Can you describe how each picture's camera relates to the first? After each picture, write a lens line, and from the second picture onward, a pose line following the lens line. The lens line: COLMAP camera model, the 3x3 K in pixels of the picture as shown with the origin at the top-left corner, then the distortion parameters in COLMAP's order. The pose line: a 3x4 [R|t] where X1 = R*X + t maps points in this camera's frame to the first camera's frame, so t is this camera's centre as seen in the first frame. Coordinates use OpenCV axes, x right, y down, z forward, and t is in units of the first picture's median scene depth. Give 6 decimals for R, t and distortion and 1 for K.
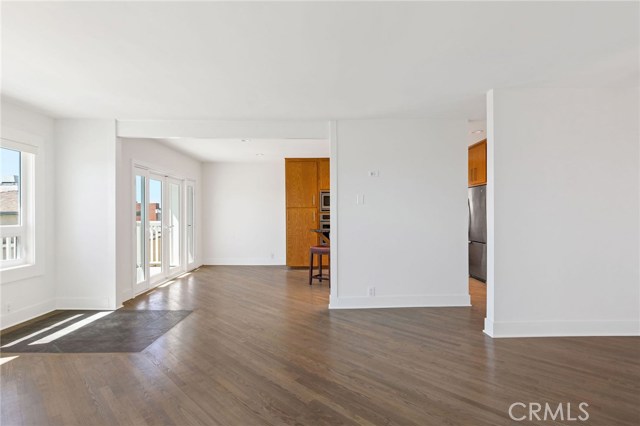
lens RADIAL K [[318.2, 0, 331.3], [0, 318.2, 215.1], [0, 0, 1]] dist [0.002134, -0.000059]
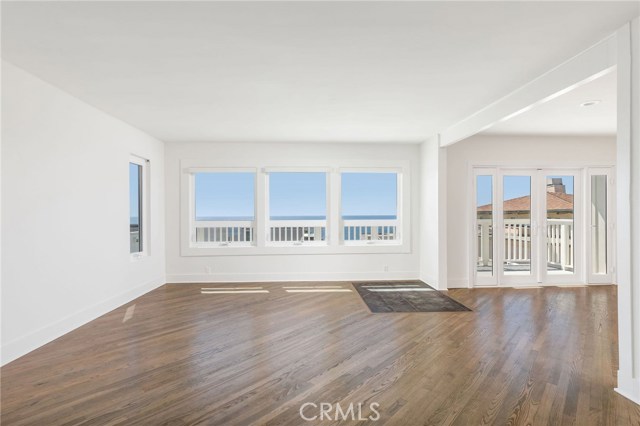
lens RADIAL K [[319.5, 0, 322.4], [0, 319.5, 221.2], [0, 0, 1]] dist [0.011378, -0.000051]
pose [[0.025592, 0.027361, -0.999298, 0.505753], [0.000544, 0.999625, 0.027384, -0.001710], [0.999672, -0.001244, 0.025568, 0.498219]]
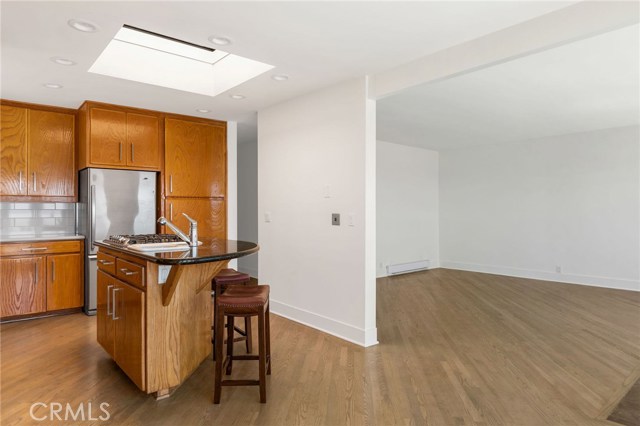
lens RADIAL K [[384.7, 0, 309.7], [0, 384.7, 212.7], [0, 0, 1]] dist [0.001049, -0.000065]
pose [[-0.596114, 0.004889, 0.802885, -0.600581], [0.007074, 0.999975, -0.000837, 0.002680], [-0.802869, 0.005181, -0.596133, 1.611415]]
